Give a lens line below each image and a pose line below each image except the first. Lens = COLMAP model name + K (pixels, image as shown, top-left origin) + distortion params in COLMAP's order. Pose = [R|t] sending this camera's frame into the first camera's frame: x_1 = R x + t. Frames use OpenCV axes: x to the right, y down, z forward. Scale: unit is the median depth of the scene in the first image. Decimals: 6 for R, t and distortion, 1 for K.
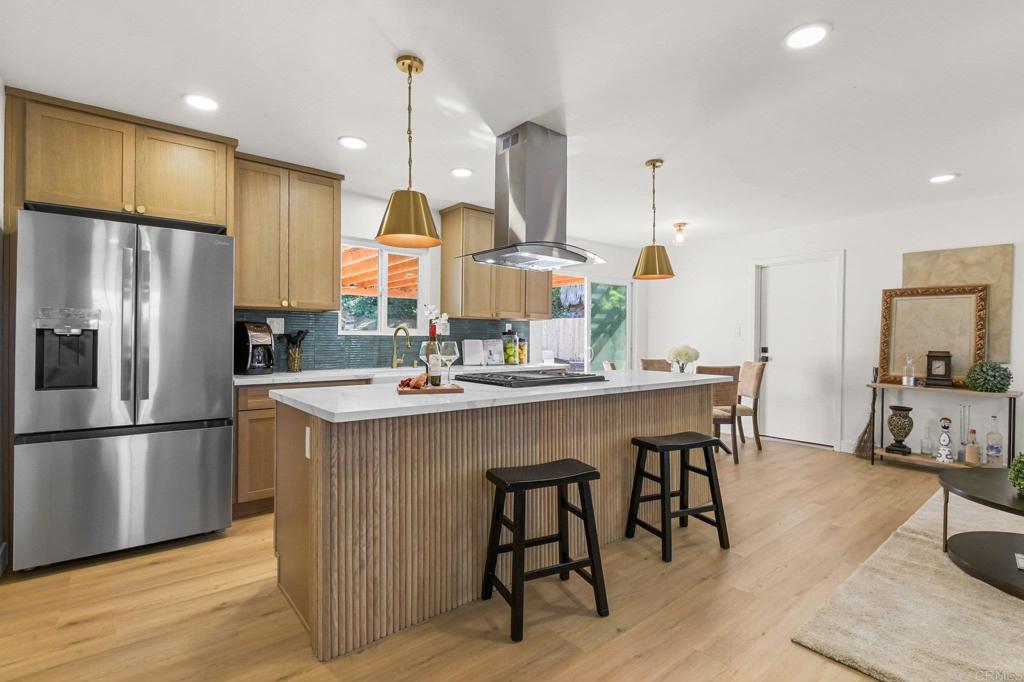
lens RADIAL K [[490.7, 0, 509.1], [0, 490.7, 330.4], [0, 0, 1]] dist [-0.001223, -0.000396]
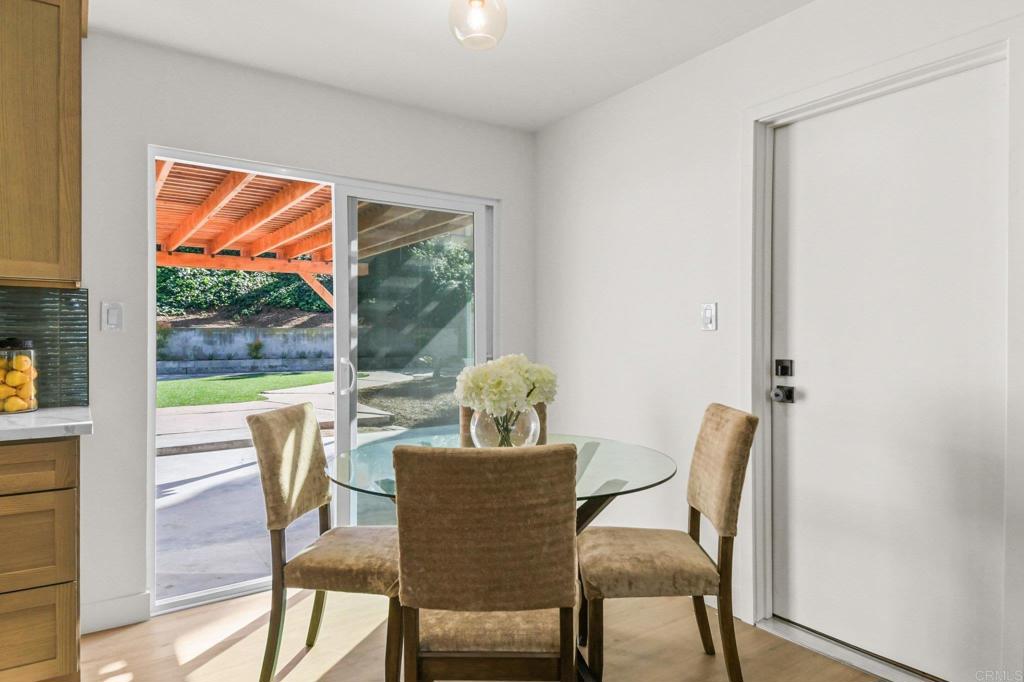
lens RADIAL K [[630.2, 0, 512.0], [0, 630.2, 341.0], [0, 0, 1]] dist [-0.000169, 0.000483]
pose [[0.997876, -0.001188, -0.065125, 0.425923], [0.002380, 0.999831, 0.018232, 0.012178], [0.065092, -0.018348, 0.997711, 0.647020]]
